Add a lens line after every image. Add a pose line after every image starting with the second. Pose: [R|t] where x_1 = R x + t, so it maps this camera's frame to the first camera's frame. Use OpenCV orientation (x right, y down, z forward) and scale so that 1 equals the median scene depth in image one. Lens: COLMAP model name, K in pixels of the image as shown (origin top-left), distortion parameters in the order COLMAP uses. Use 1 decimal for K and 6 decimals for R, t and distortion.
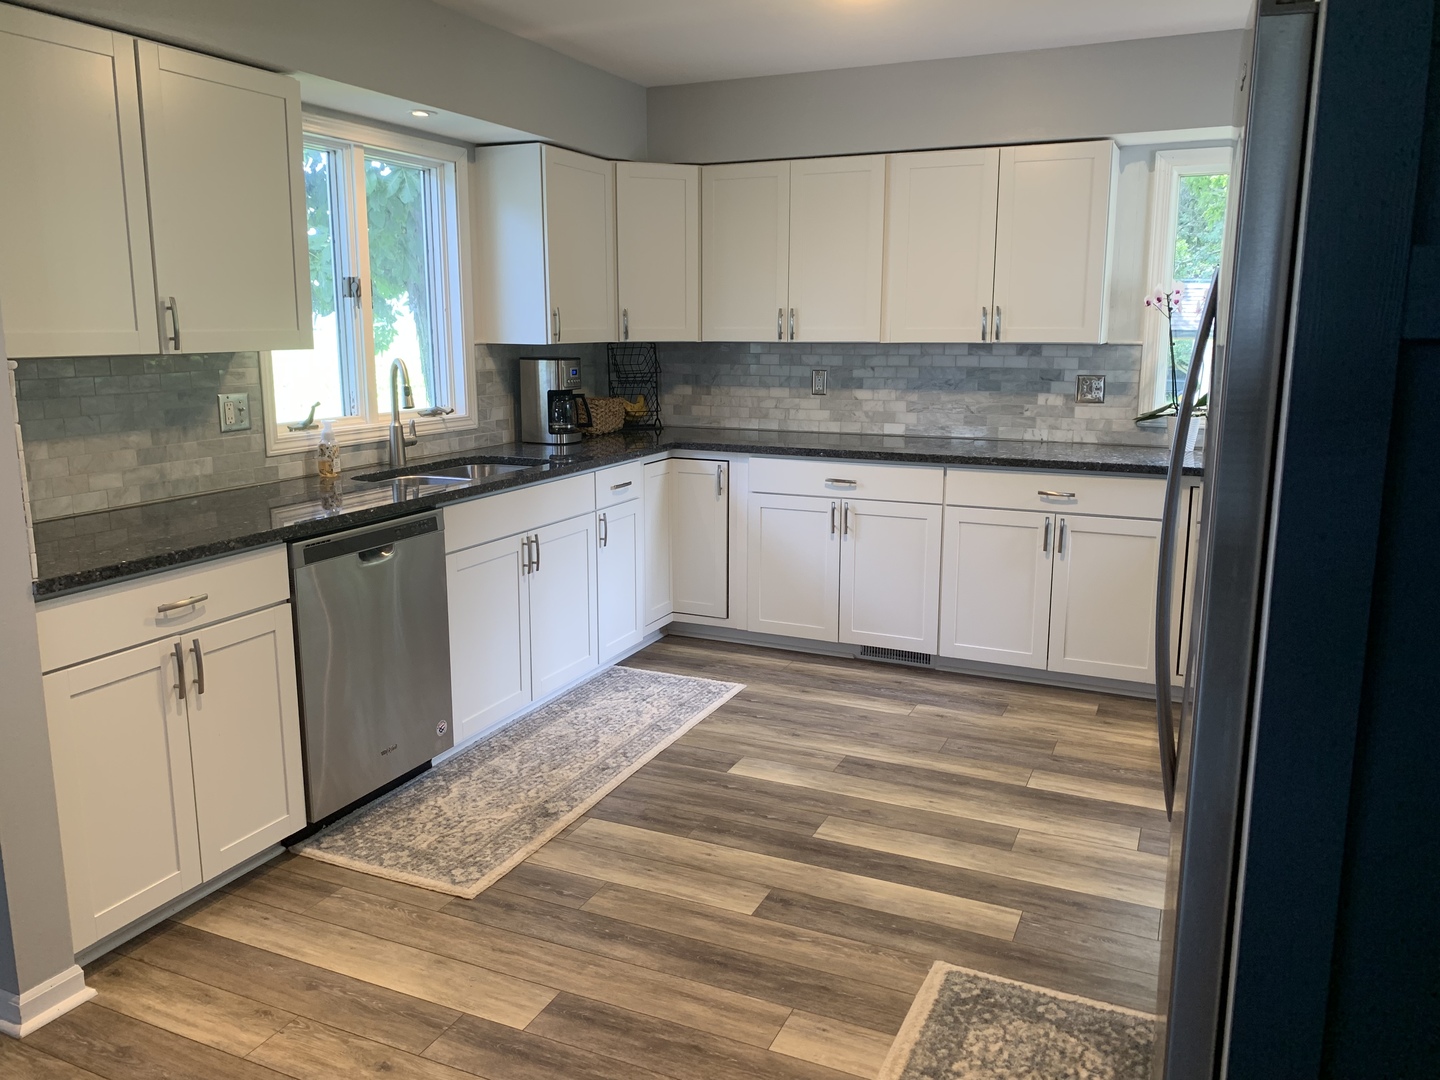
lens RADIAL K [[1102.9, 0, 707.3], [0, 1102.9, 535.4], [0, 0, 1]] dist [0.037531, -0.039618]
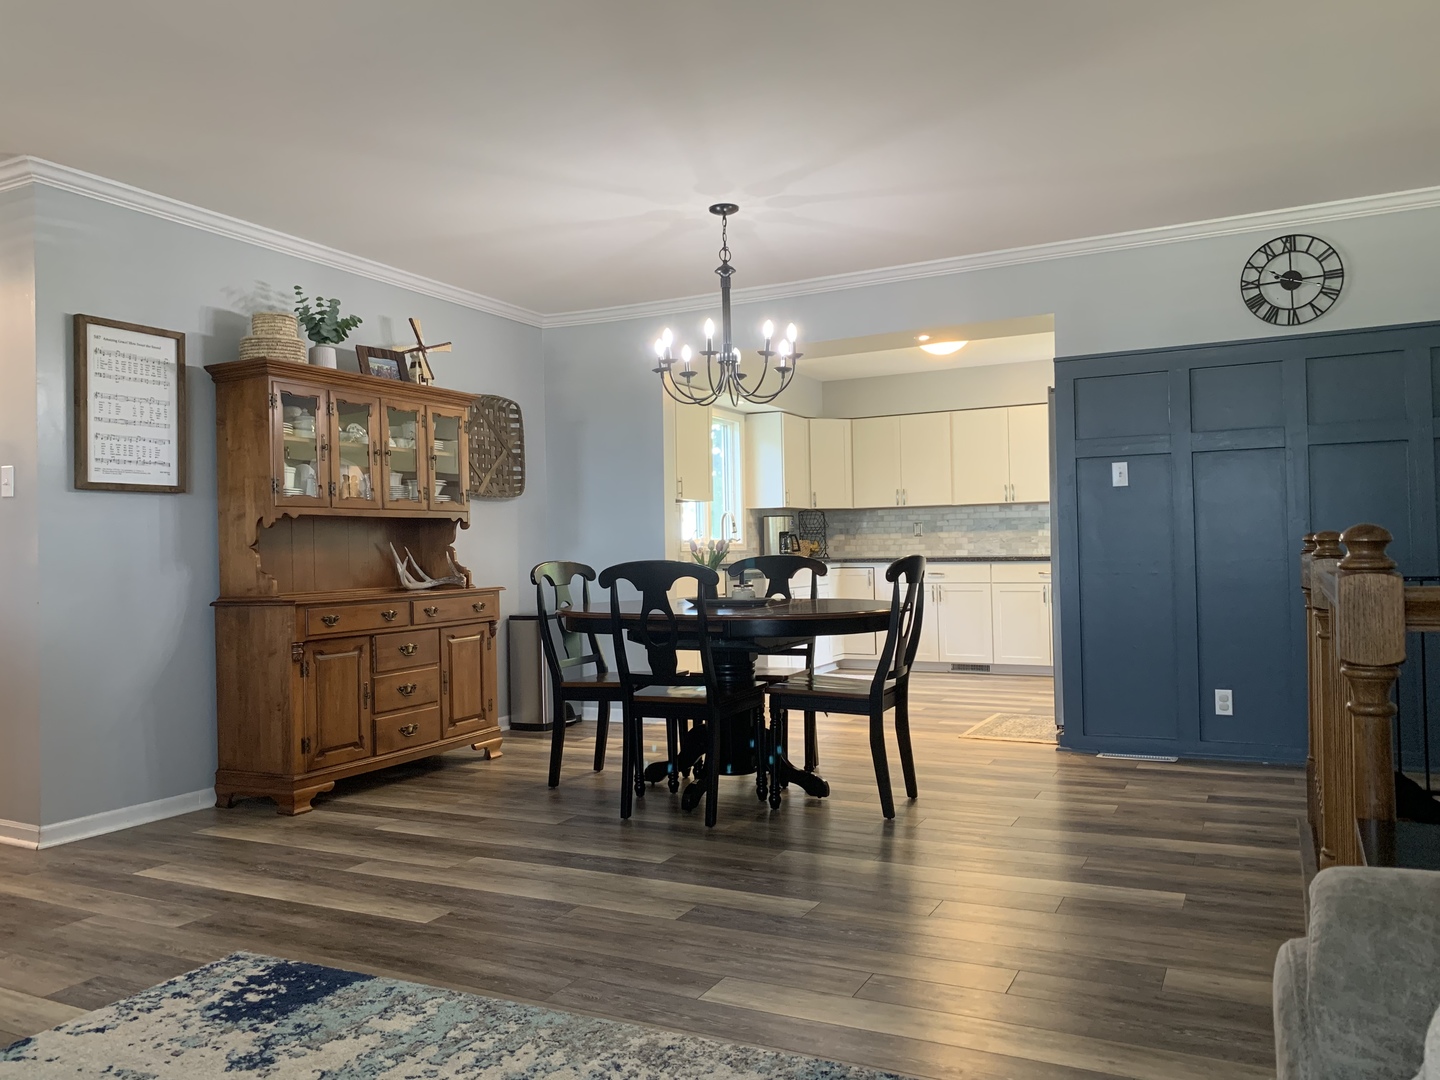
lens RADIAL K [[1102.9, 0, 702.1], [0, 1102.9, 503.1], [0, 0, 1]] dist [0.037531, -0.039618]
pose [[0.999171, -0.019381, -0.035807, -0.210093], [0.010588, 0.972869, -0.231113, 0.263125], [0.039314, 0.230543, 0.972268, -0.886698]]
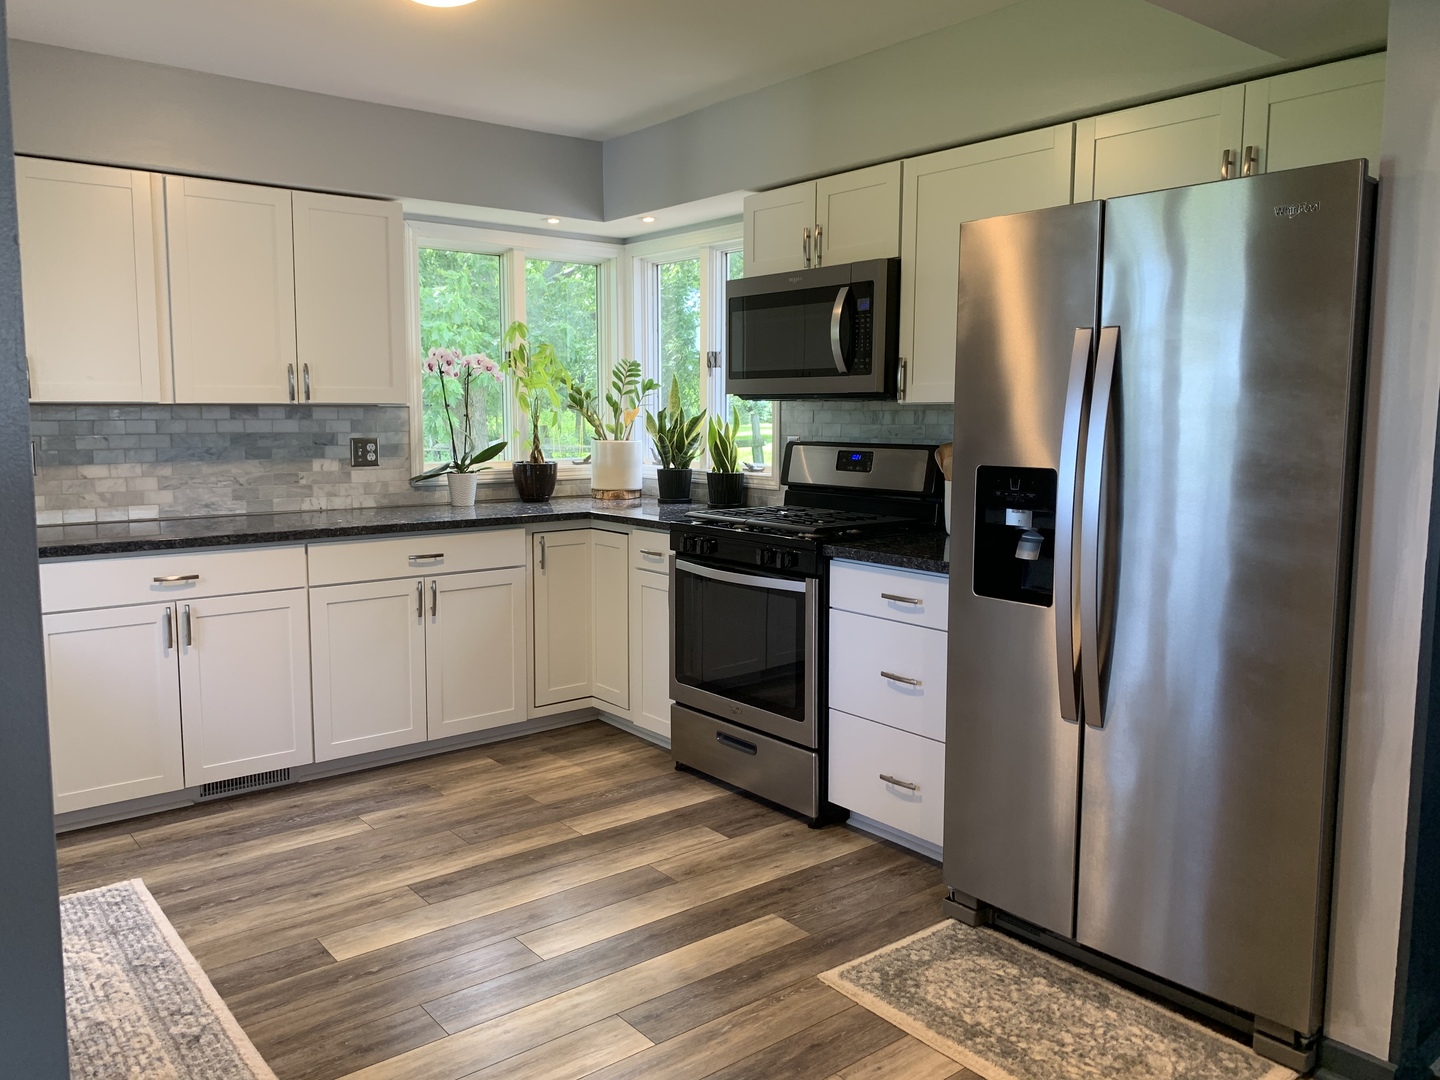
lens RADIAL K [[1102.9, 0, 713.5], [0, 1102.9, 528.0], [0, 0, 1]] dist [0.037531, -0.039618]
pose [[0.443074, -0.097427, 0.891175, -0.393640], [0.167266, 0.985605, 0.024590, -0.039492], [-0.880742, 0.138168, 0.452993, 0.302430]]
